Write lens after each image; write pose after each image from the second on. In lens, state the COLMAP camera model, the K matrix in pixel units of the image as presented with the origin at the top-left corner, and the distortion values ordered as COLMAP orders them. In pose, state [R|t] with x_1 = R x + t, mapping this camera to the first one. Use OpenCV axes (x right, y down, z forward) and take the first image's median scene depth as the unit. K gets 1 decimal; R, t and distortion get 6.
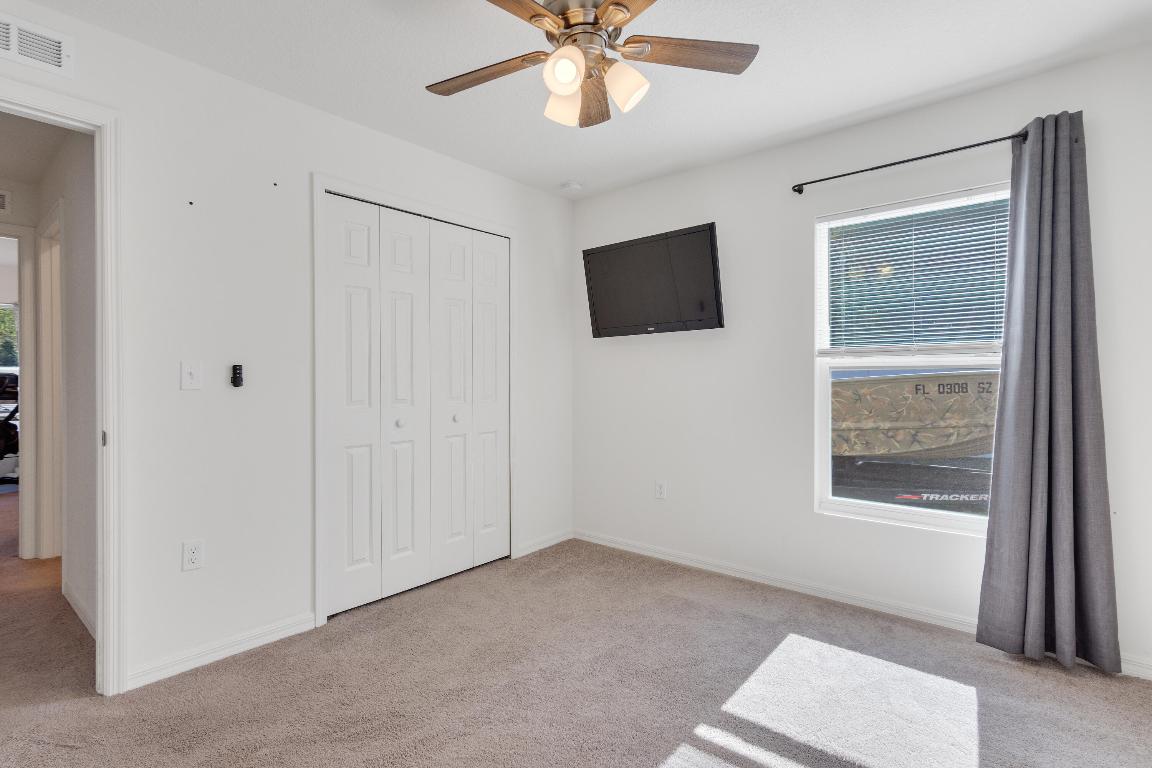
lens RADIAL K [[558.3, 0, 576.7], [0, 558.3, 381.8], [0, 0, 1]] dist [-0.013414, -0.004743]
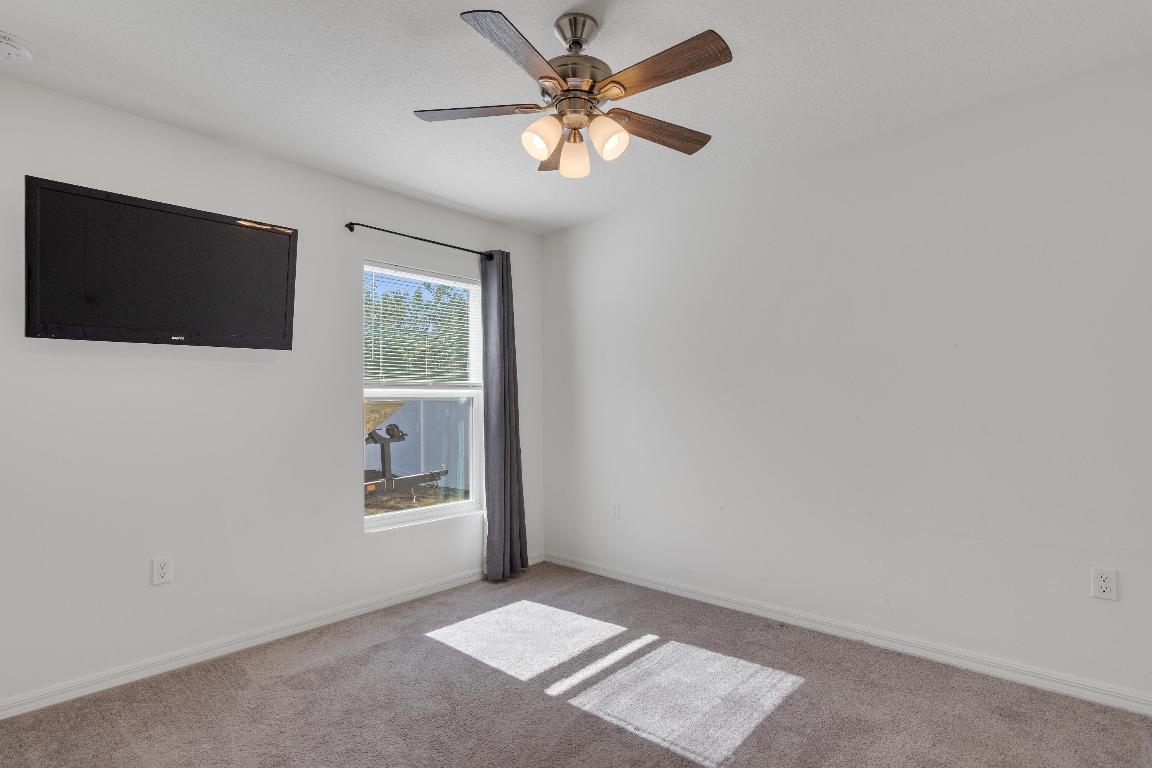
lens RADIAL K [[558.3, 0, 576.6], [0, 558.3, 388.8], [0, 0, 1]] dist [-0.013414, -0.004743]
pose [[0.019953, 0.032053, 0.999287, -0.700024], [0.017546, 0.999321, -0.032405, 0.000081], [-0.999647, 0.018180, 0.019377, 0.623372]]
